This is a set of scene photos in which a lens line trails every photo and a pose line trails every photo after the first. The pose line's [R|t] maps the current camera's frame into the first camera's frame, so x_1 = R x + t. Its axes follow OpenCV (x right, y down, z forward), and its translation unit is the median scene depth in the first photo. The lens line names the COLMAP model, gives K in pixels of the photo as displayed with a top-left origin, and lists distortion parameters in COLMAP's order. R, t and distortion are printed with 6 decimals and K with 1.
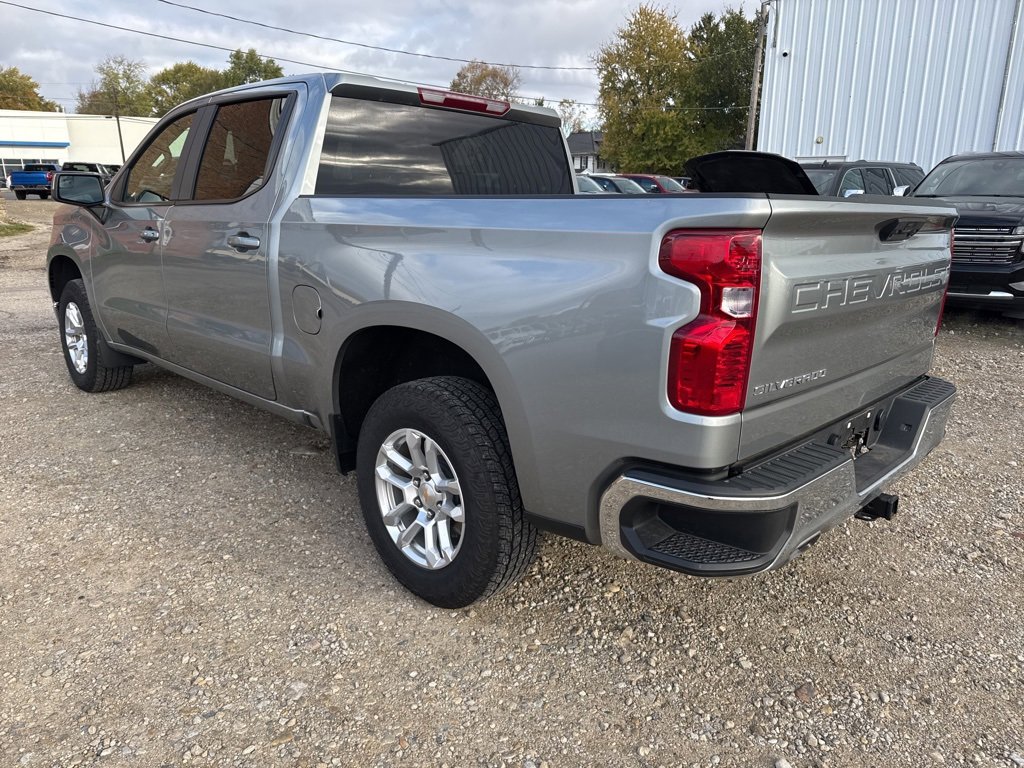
lens RADIAL K [[722.9, 0, 507.5], [0, 722.9, 384.4], [0, 0, 1]] dist [0.036978, -0.038335]
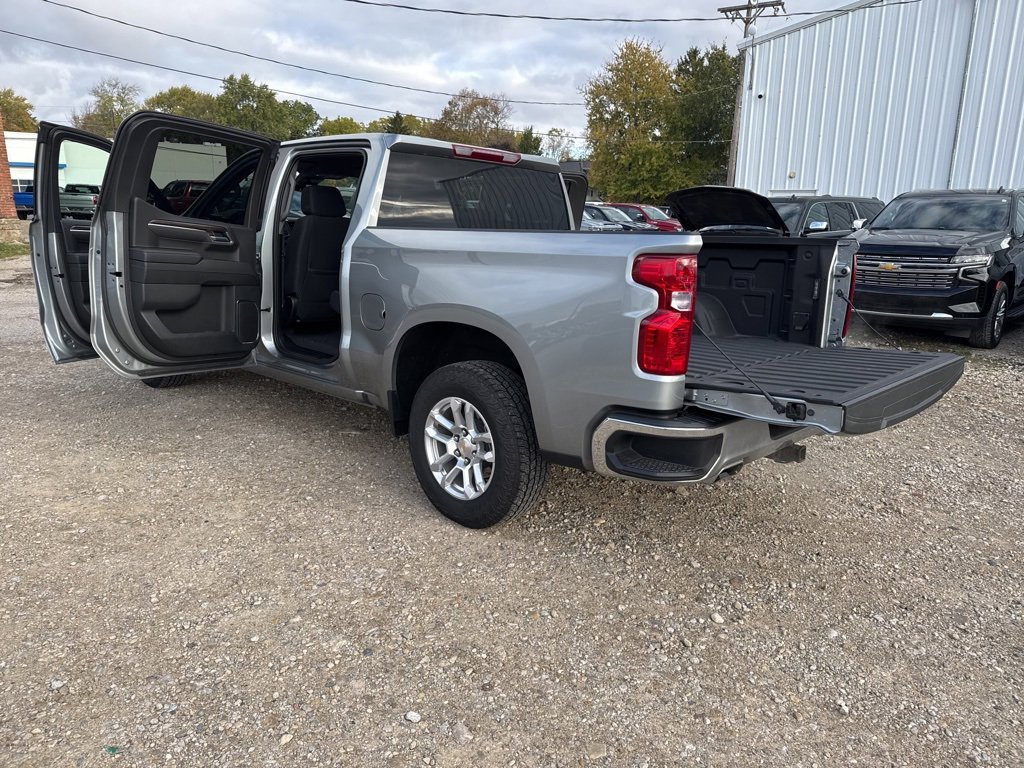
lens RADIAL K [[722.9, 0, 505.6], [0, 722.9, 380.2], [0, 0, 1]] dist [0.036978, -0.038335]
pose [[0.999856, 0.008571, 0.014668, -0.048160], [-0.008005, 0.999237, -0.038234, 0.069144], [-0.014985, 0.038111, 0.999161, -0.317290]]
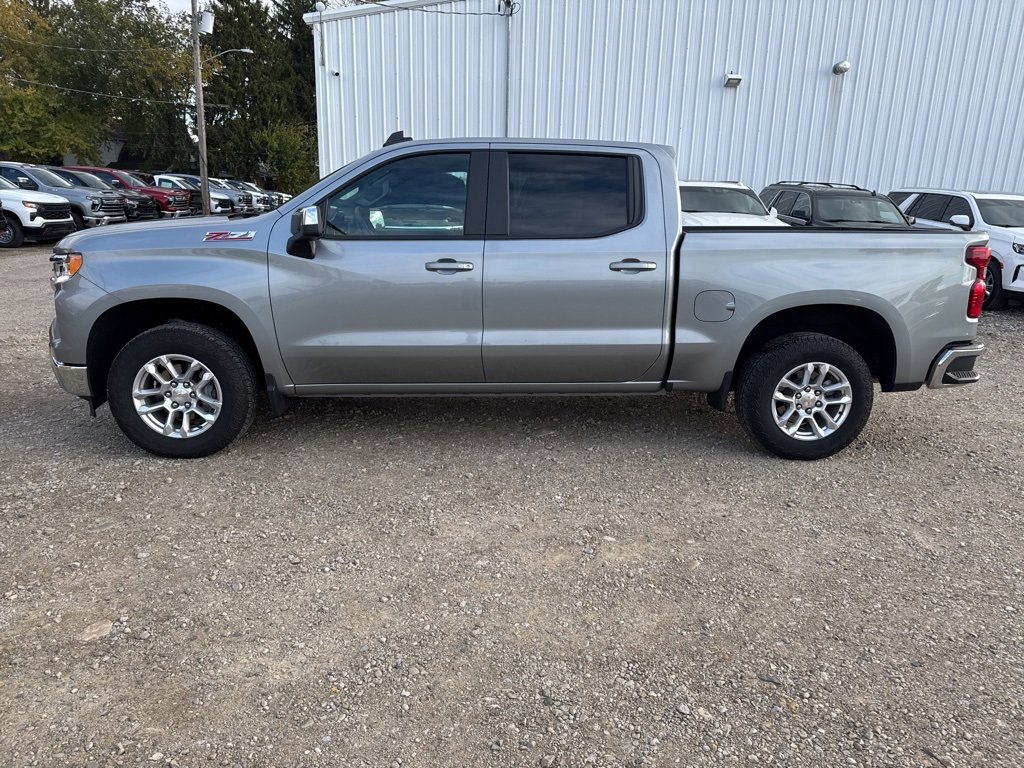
lens RADIAL K [[722.9, 0, 511.6], [0, 722.9, 387.8], [0, 0, 1]] dist [0.036978, -0.038335]
pose [[0.662132, -0.186172, 0.725894, -1.641844], [0.175152, 0.980267, 0.091645, -0.144036], [-0.728631, 0.066460, 0.681674, 0.271718]]
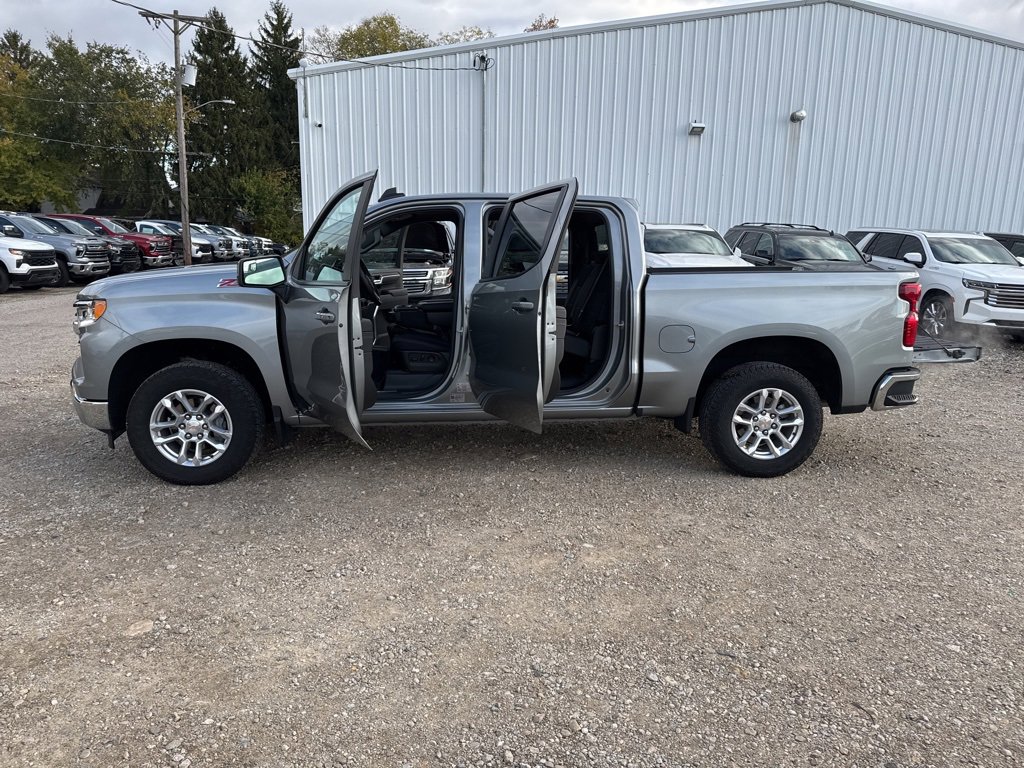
lens RADIAL K [[722.9, 0, 505.2], [0, 722.9, 388.7], [0, 0, 1]] dist [0.036978, -0.038335]
pose [[0.643100, -0.157867, 0.749334, -1.769049], [0.189090, 0.980956, 0.044382, -0.135699], [-0.742070, 0.113149, 0.660704, 0.181785]]
